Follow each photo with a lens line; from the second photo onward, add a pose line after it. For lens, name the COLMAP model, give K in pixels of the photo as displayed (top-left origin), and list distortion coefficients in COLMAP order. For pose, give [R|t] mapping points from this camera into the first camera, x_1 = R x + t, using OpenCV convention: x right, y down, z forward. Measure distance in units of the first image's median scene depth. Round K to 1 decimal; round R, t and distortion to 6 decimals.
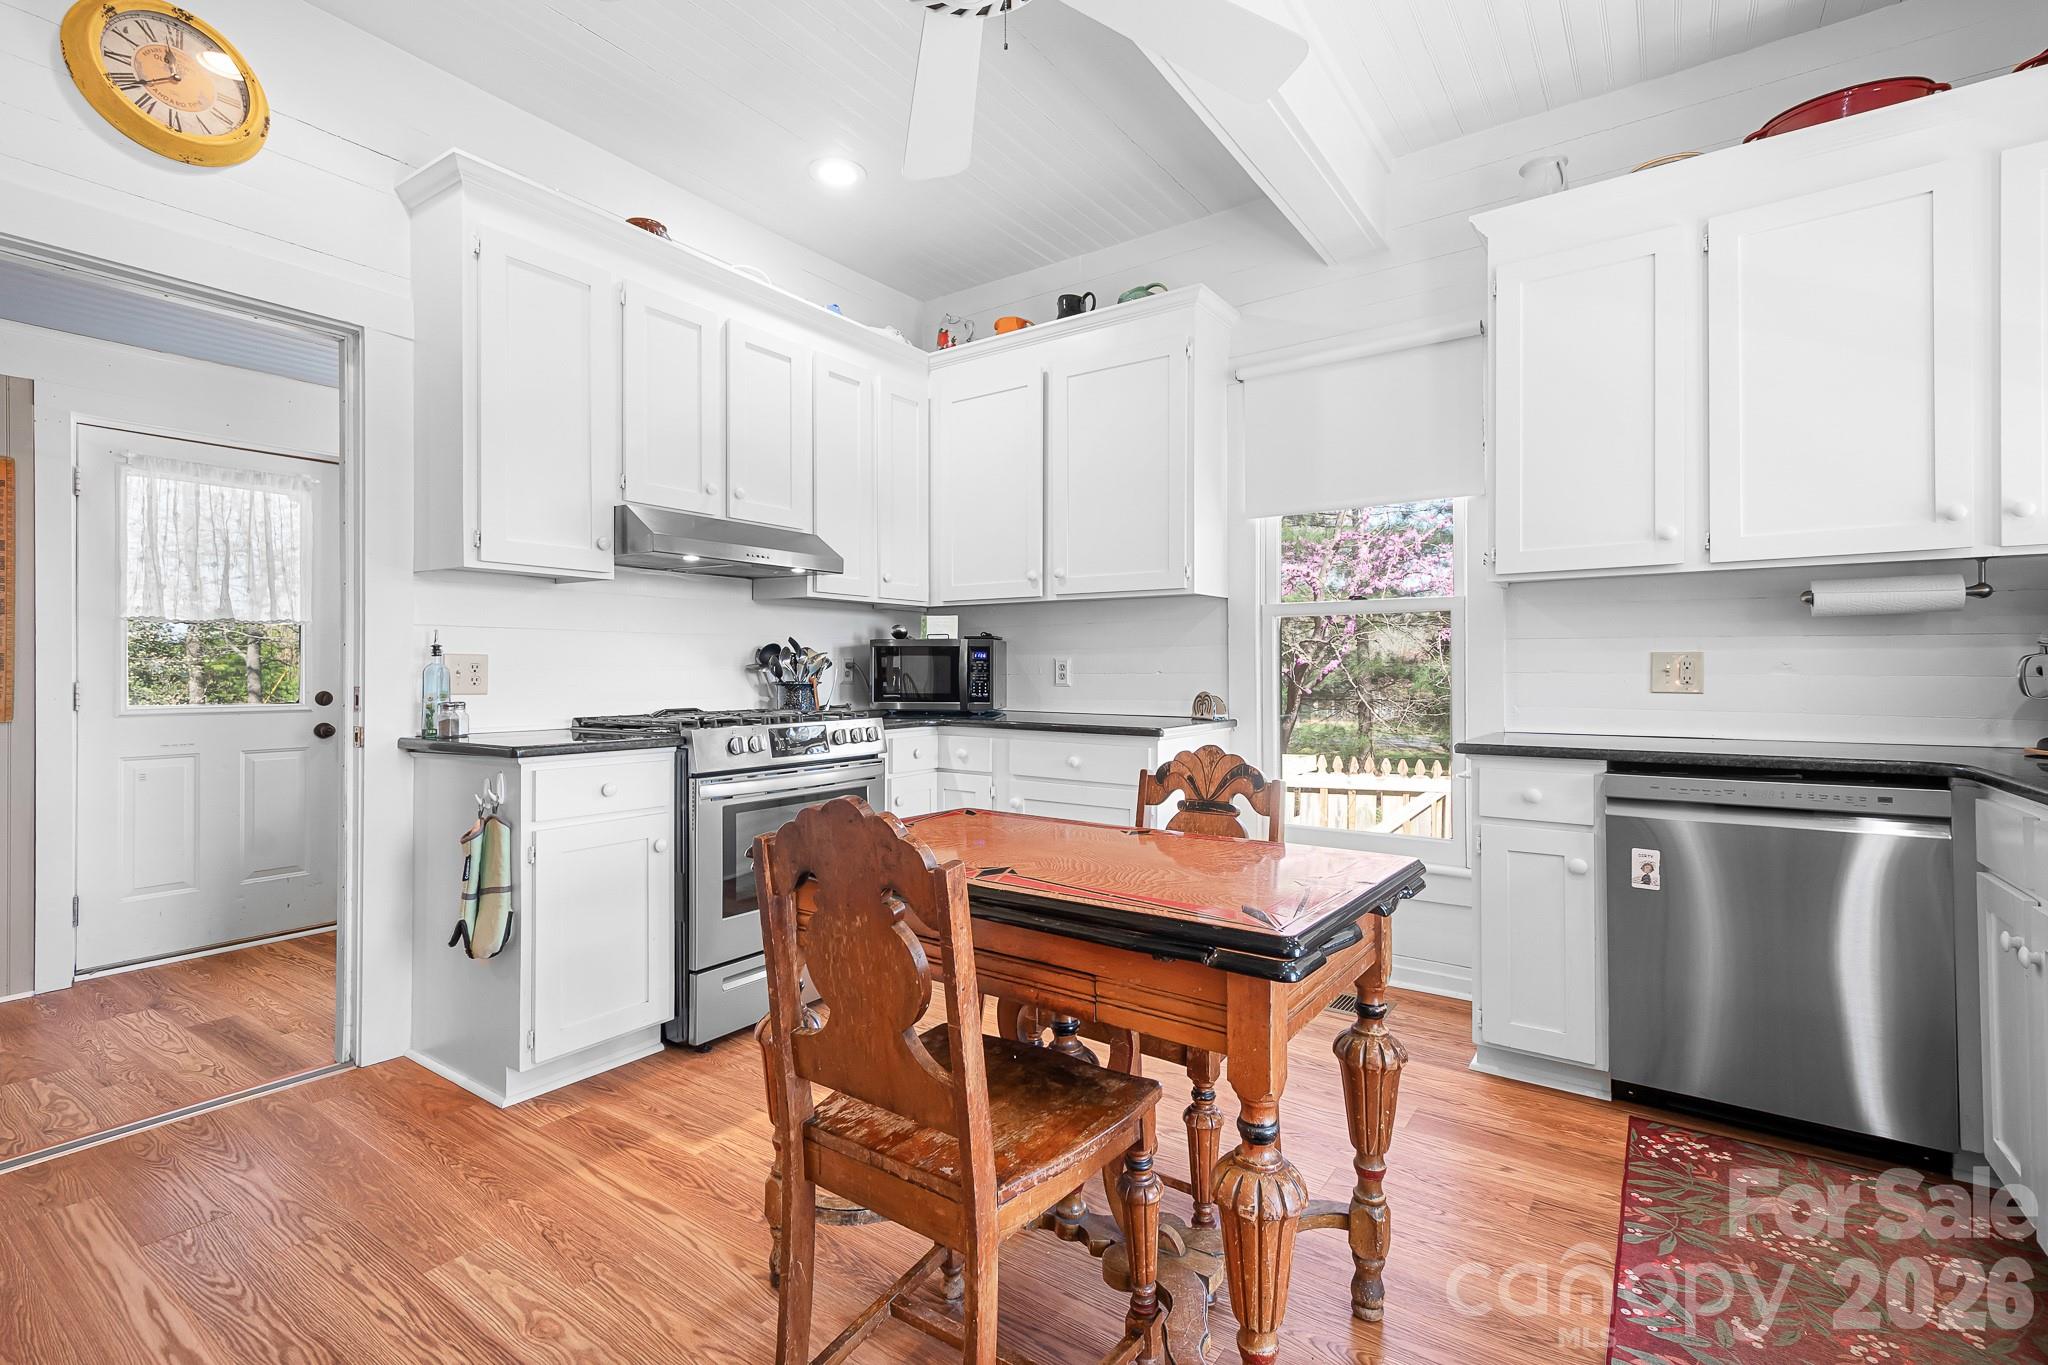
lens RADIAL K [[919.8, 0, 1022.4], [0, 919.8, 669.0], [0, 0, 1]] dist [0.003671, 0.000105]
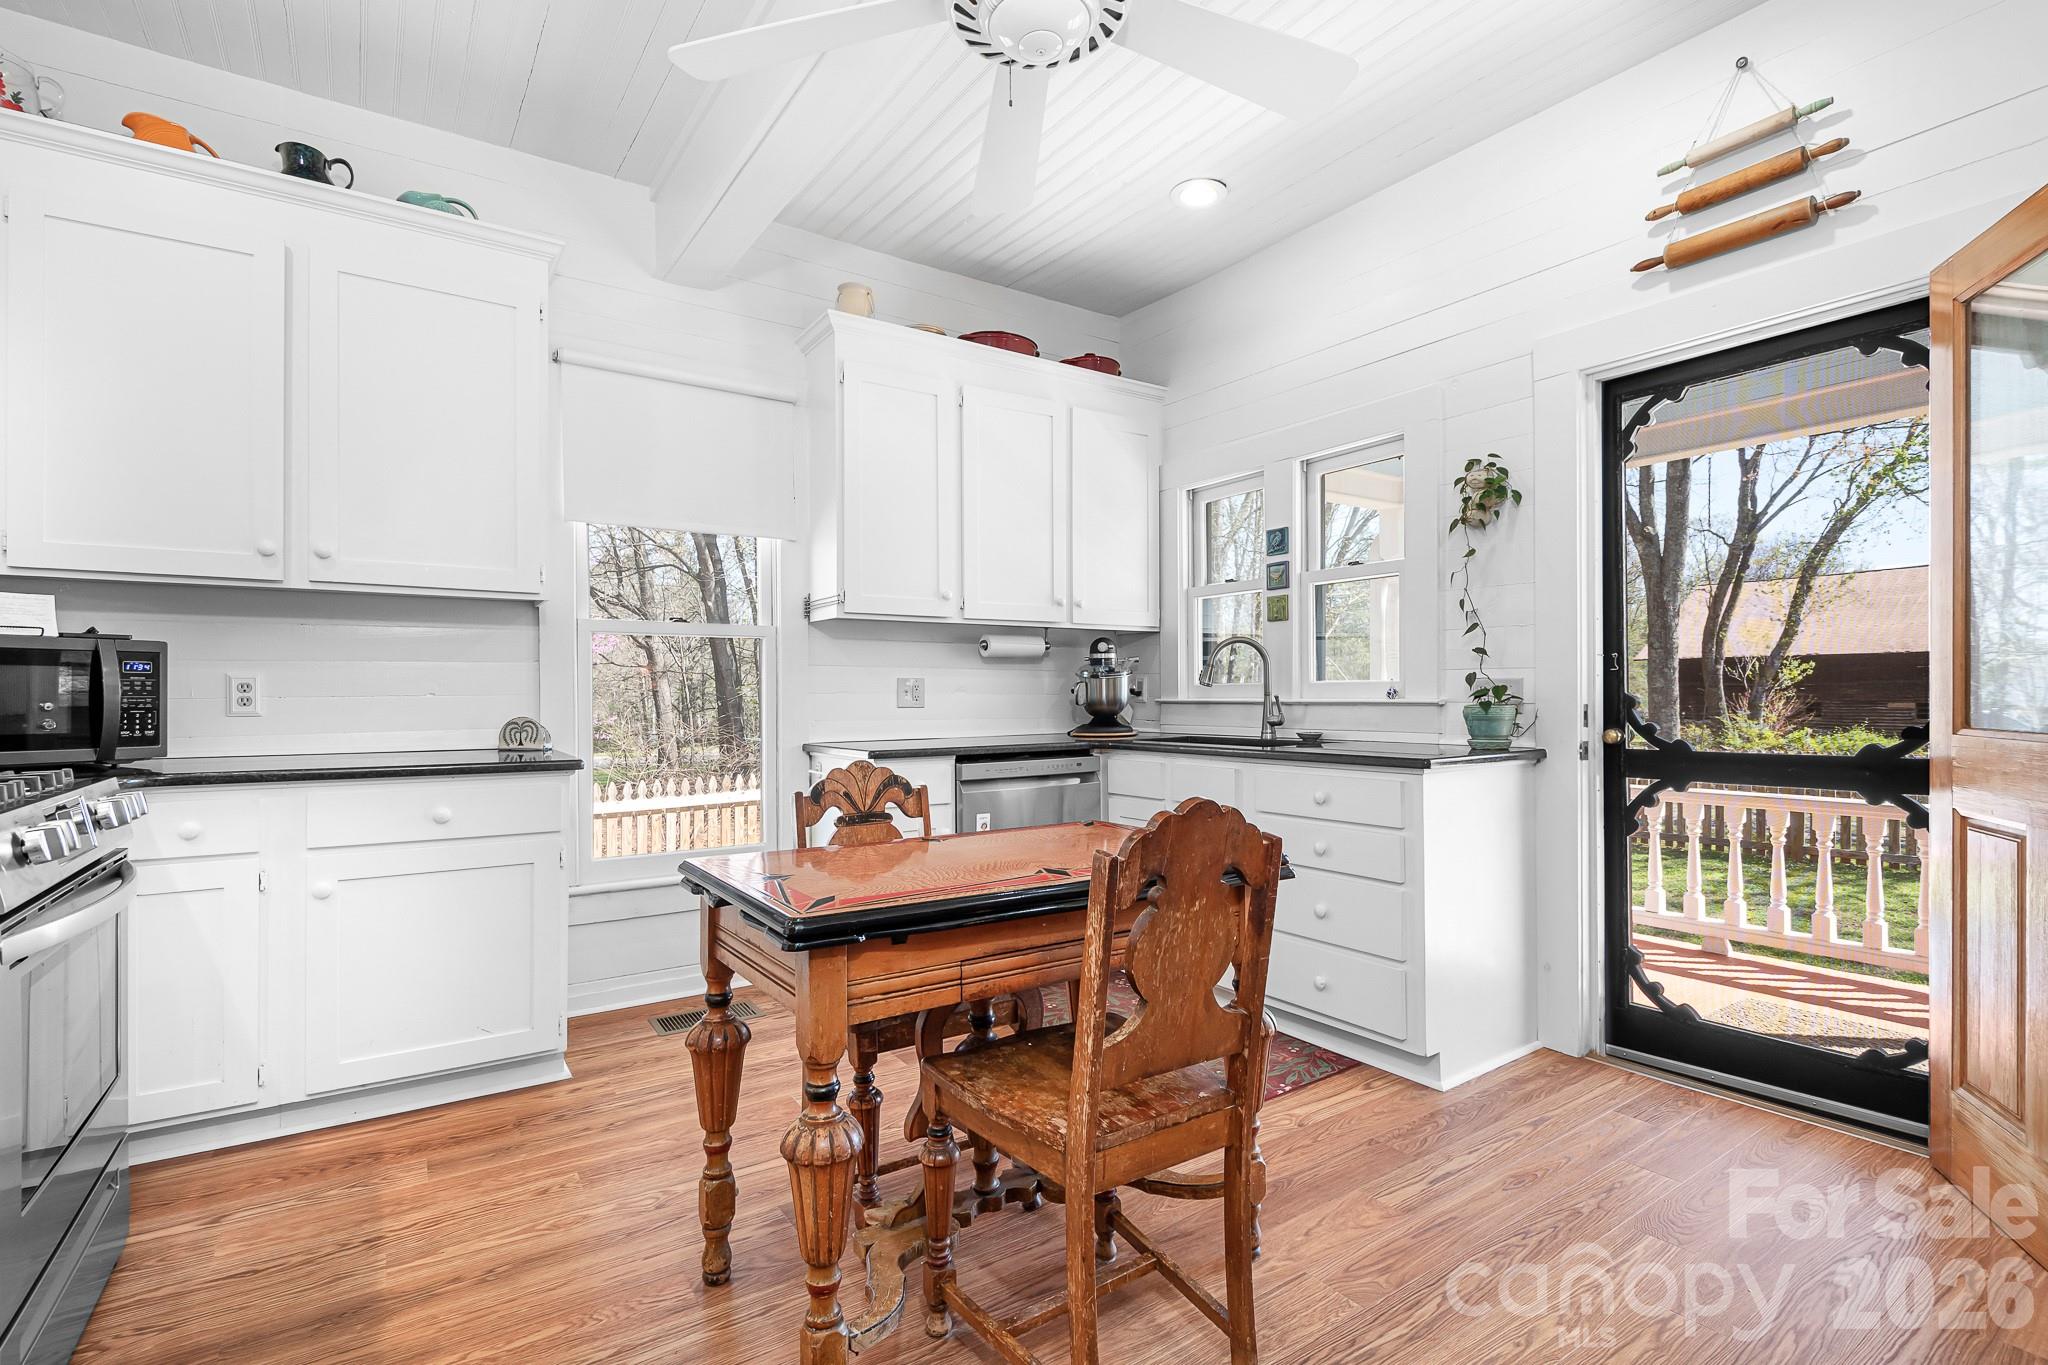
lens RADIAL K [[957.5, 0, 1019.2], [0, 957.5, 692.6], [0, 0, 1]] dist [0.009996, -0.006824]
pose [[0.356994, -0.000454, 0.934106, -0.717614], [0.001339, 0.999999, -0.000026, 0.004192], [-0.934106, 0.001260, 0.356995, 0.406589]]
